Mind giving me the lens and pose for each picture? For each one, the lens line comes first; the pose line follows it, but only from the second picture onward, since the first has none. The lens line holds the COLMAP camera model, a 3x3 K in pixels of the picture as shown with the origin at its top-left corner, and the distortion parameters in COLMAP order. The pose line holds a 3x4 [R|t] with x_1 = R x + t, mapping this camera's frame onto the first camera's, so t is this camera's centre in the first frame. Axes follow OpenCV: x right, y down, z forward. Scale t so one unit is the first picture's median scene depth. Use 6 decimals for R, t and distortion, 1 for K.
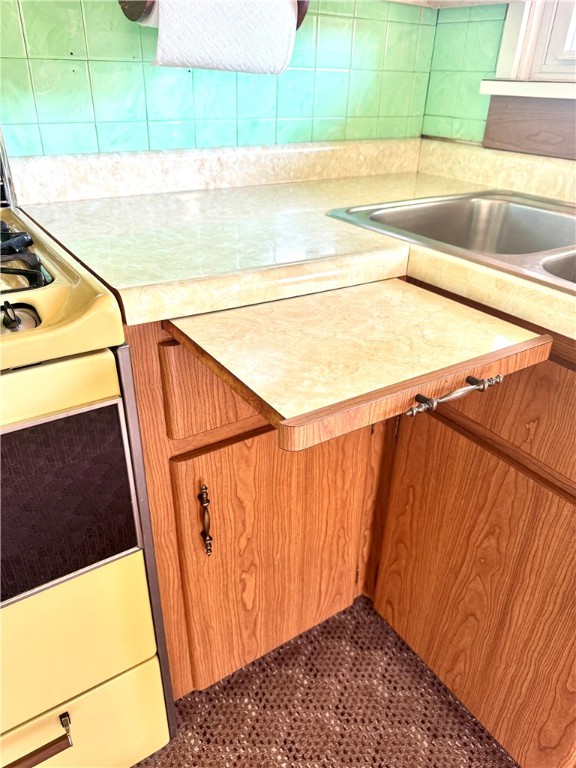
lens RADIAL K [[540.5, 0, 286.5], [0, 540.5, 393.5], [0, 0, 1]] dist [0.085173, -0.127067]
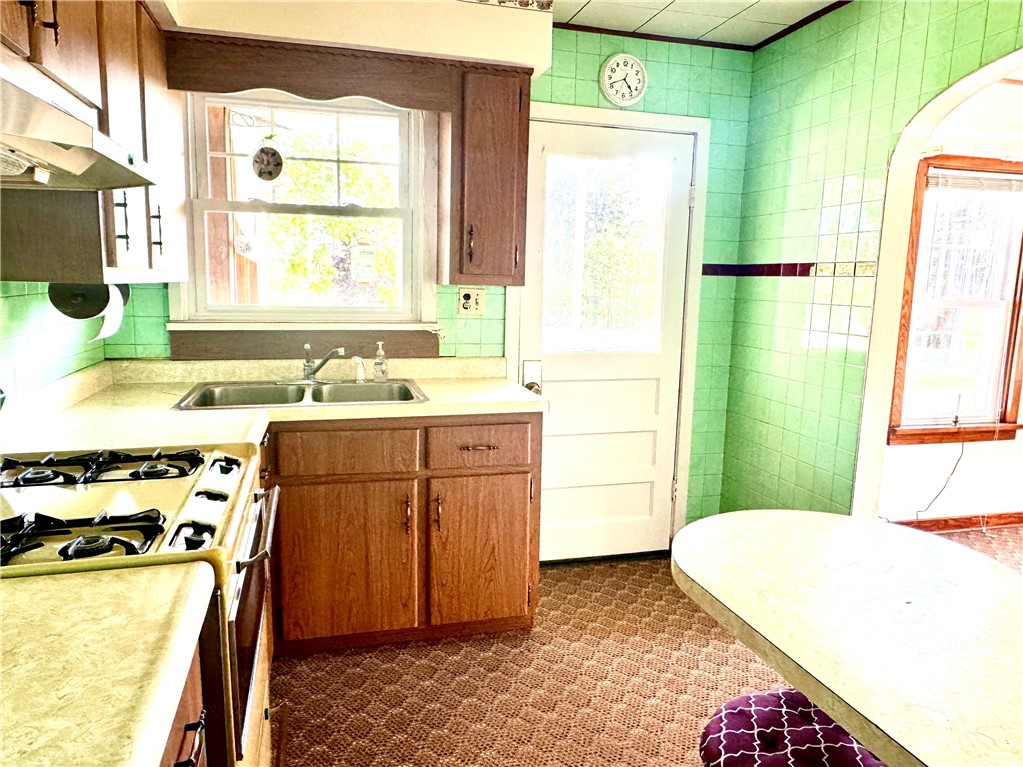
lens RADIAL K [[711.6, 0, 511.5], [0, 711.6, 383.5], [0, 0, 1]] dist [0.001249, 0.000784]
pose [[0.308493, -0.165653, 0.936692, -1.926805], [0.462071, 0.886831, 0.004655, 0.056553], [-0.831458, 0.431382, 0.350125, -0.717823]]
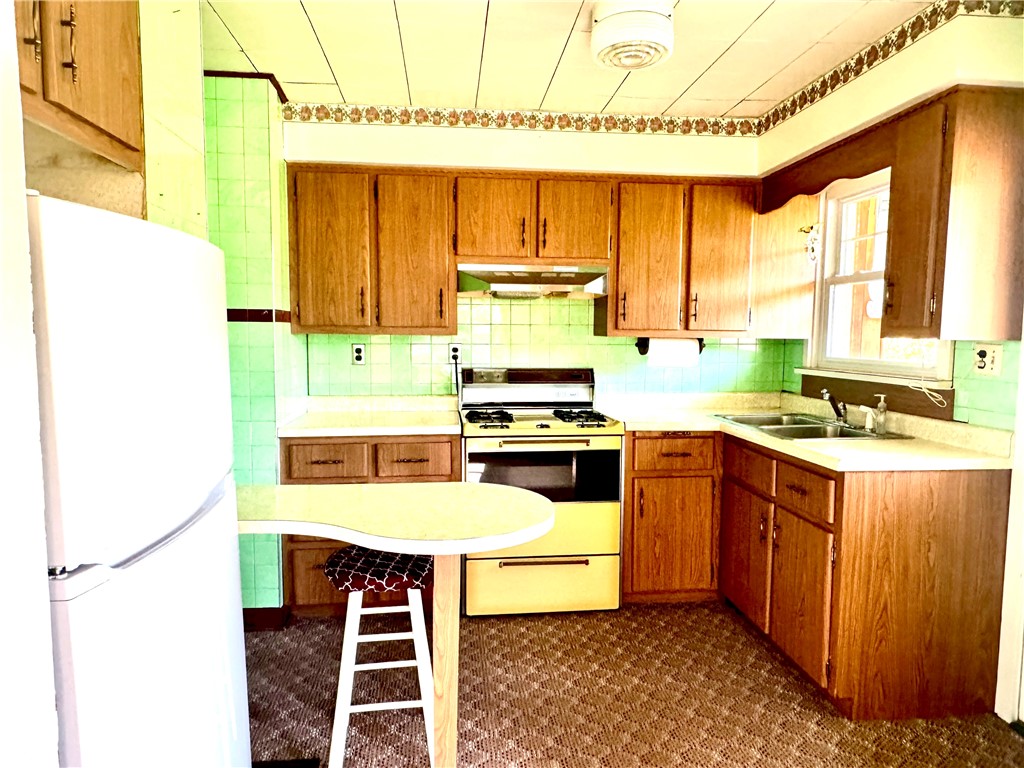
lens RADIAL K [[648.8, 0, 512.0], [0, 648.8, 384.0], [0, 0, 1]] dist [0.002837, 0.000605]
pose [[0.884536, 0.012249, -0.466311, 0.856691], [-0.216381, 0.896373, -0.386903, 1.157888], [0.413250, 0.443131, 0.795525, -2.369106]]
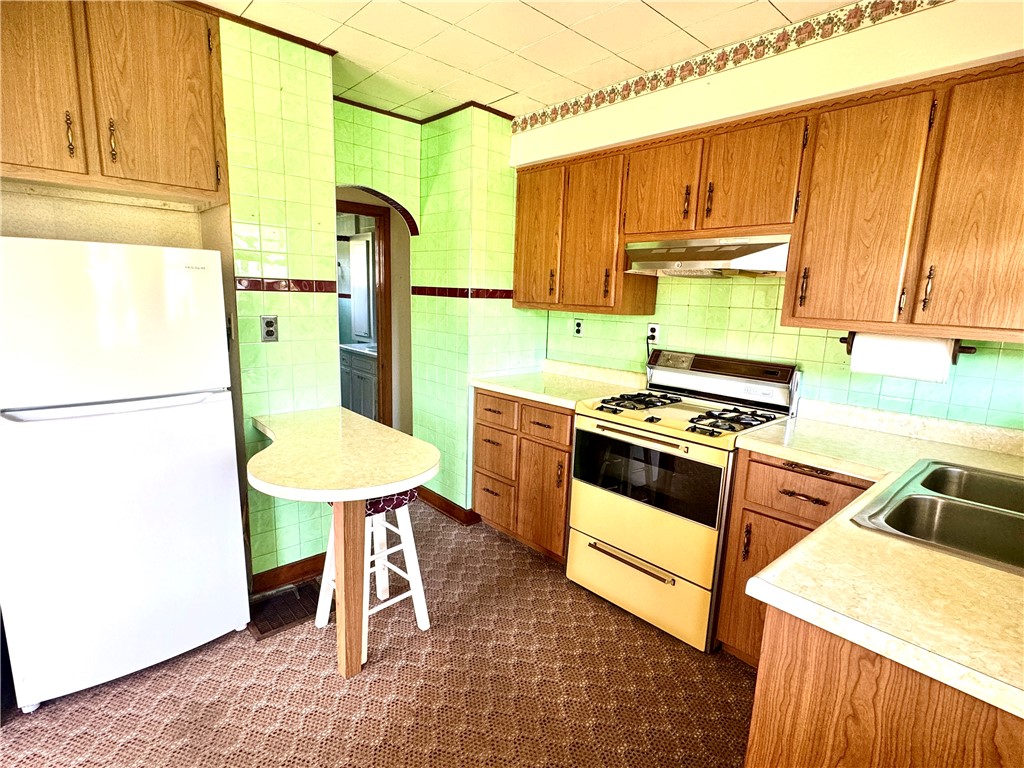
lens RADIAL K [[510.8, 0, 512.0], [0, 510.8, 384.0], [0, 0, 1]] dist [0.001279, -0.000313]
pose [[0.162754, 0.145534, -0.975874, 1.682643], [-0.522493, 0.851710, 0.039878, 0.091575], [0.836966, 0.503397, 0.214660, -0.632797]]
